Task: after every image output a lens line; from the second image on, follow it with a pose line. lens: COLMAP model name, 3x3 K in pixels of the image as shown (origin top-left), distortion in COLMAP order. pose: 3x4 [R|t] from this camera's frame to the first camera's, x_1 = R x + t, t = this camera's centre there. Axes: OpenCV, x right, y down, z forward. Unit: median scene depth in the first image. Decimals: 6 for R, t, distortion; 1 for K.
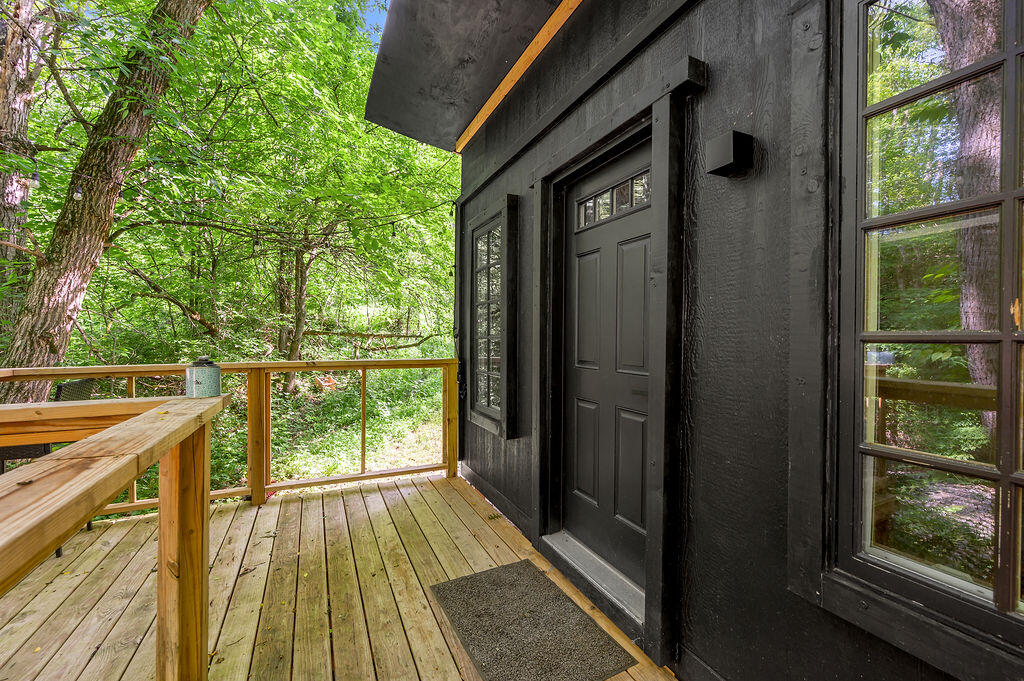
lens RADIAL K [[413.7, 0, 512.2], [0, 413.7, 340.1], [0, 0, 1]] dist [-0.000479, -0.000013]
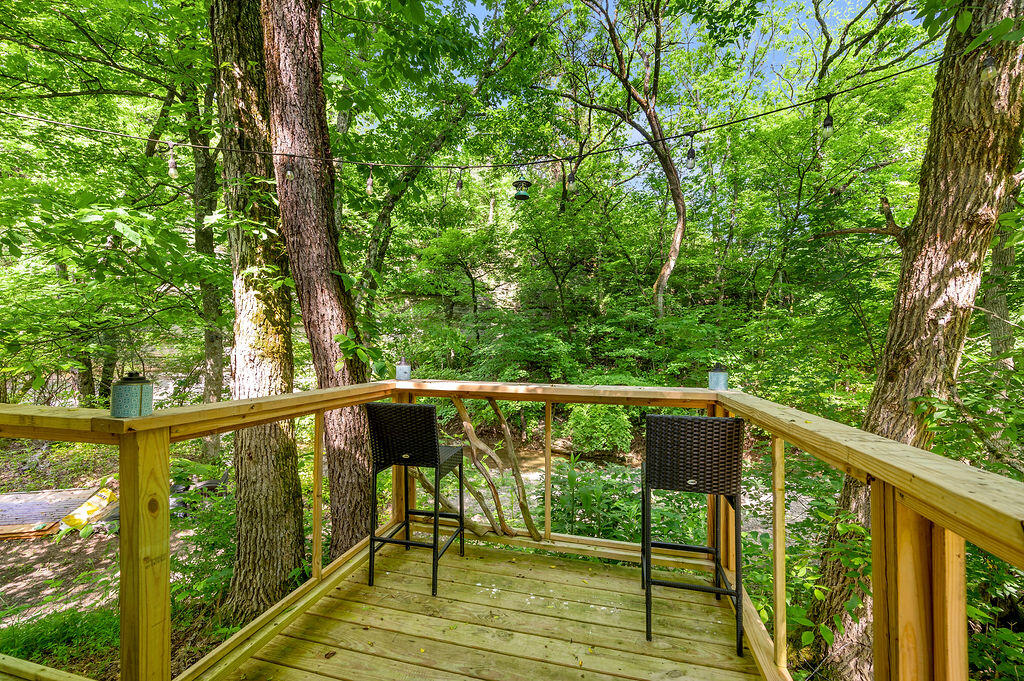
lens RADIAL K [[413.7, 0, 513.3], [0, 413.7, 340.4], [0, 0, 1]] dist [-0.000479, -0.000013]
pose [[-0.640845, -0.016985, -0.767482, -0.232004], [-0.006990, 0.999843, -0.016291, -0.015854], [0.767638, -0.005075, -0.640863, 0.921328]]
